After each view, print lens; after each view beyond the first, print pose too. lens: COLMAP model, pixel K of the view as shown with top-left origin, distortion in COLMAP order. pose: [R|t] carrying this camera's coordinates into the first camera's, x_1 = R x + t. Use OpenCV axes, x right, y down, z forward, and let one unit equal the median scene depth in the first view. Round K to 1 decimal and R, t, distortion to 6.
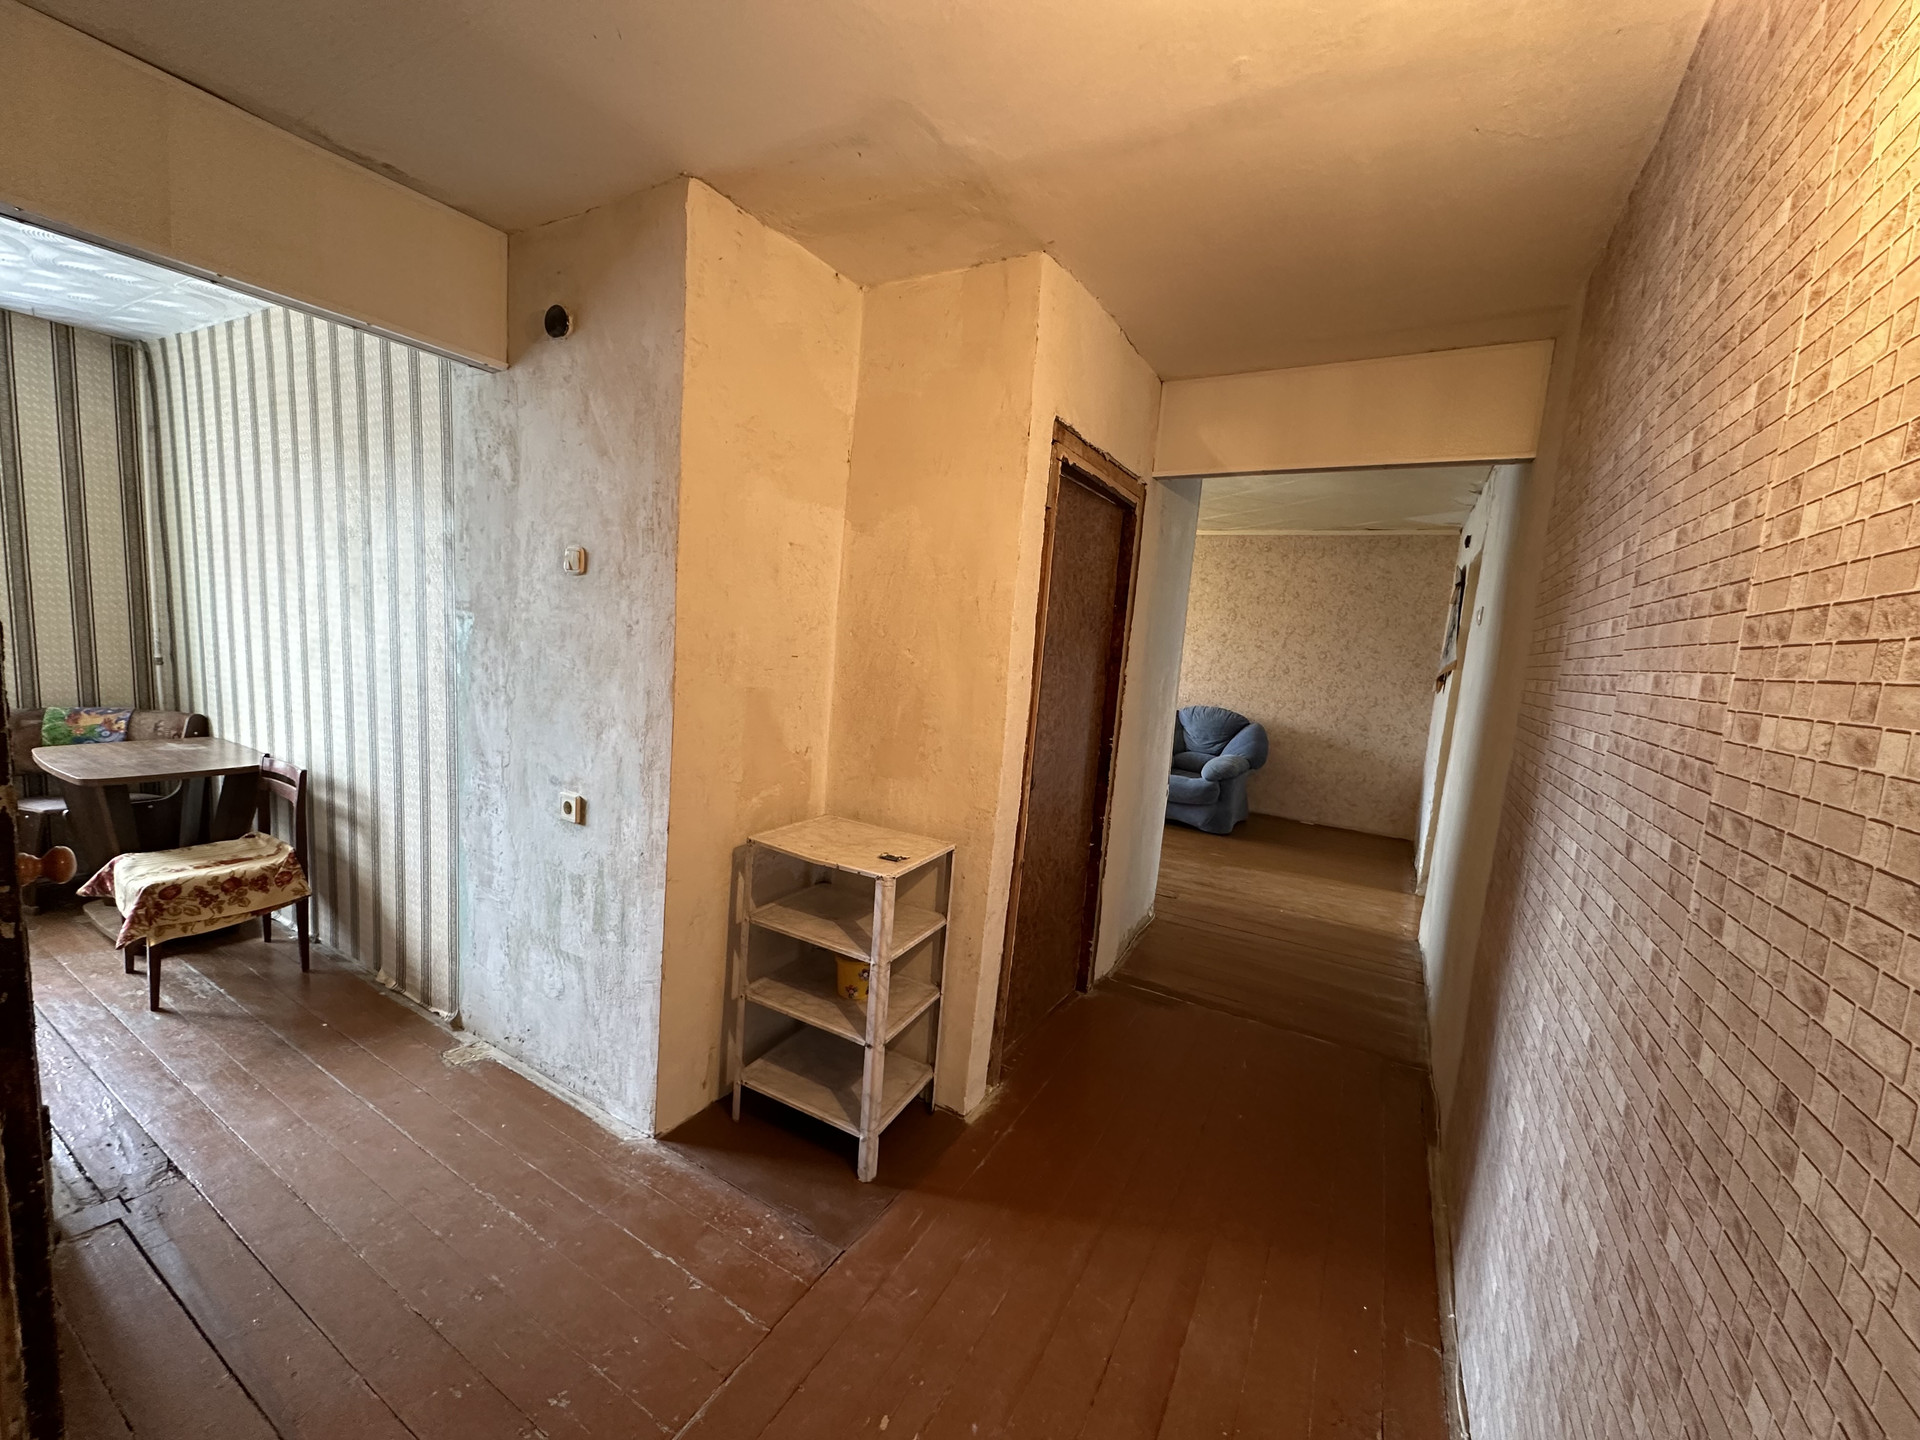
lens RADIAL K [[765.6, 0, 953.1], [0, 765.6, 722.9], [0, 0, 1]] dist [-0.001836, 0.000637]
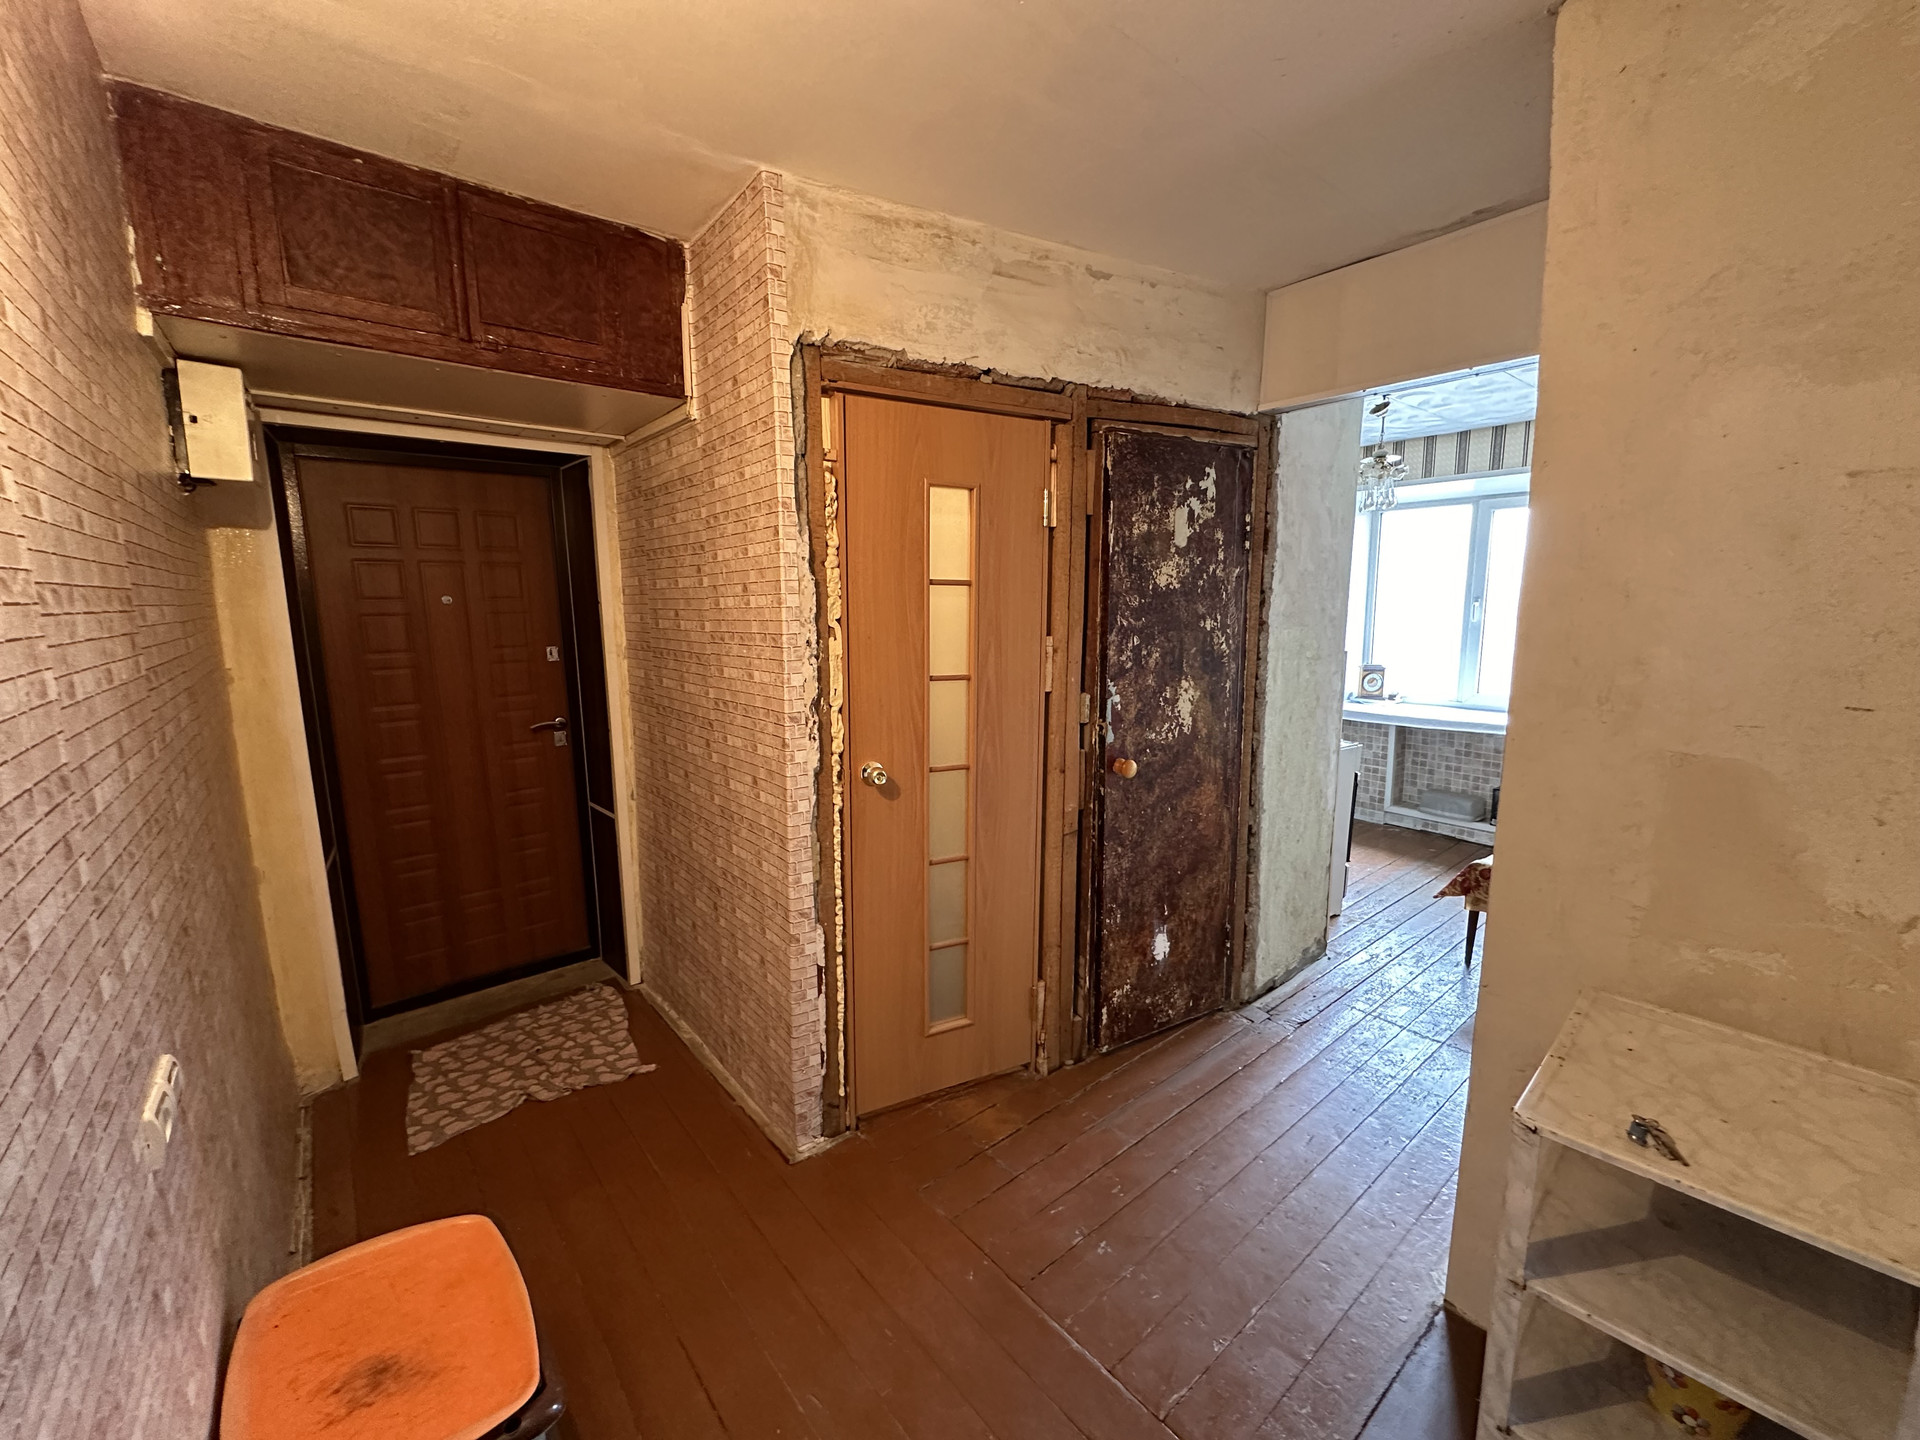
lens RADIAL K [[765.6, 0, 959.6], [0, 765.6, 723.6], [0, 0, 1]] dist [-0.001836, 0.000637]
pose [[-0.351399, 0.073760, -0.933316, 0.453654], [-0.128154, 0.983719, 0.125994, -0.069977], [0.927413, 0.163882, -0.336225, 0.685870]]
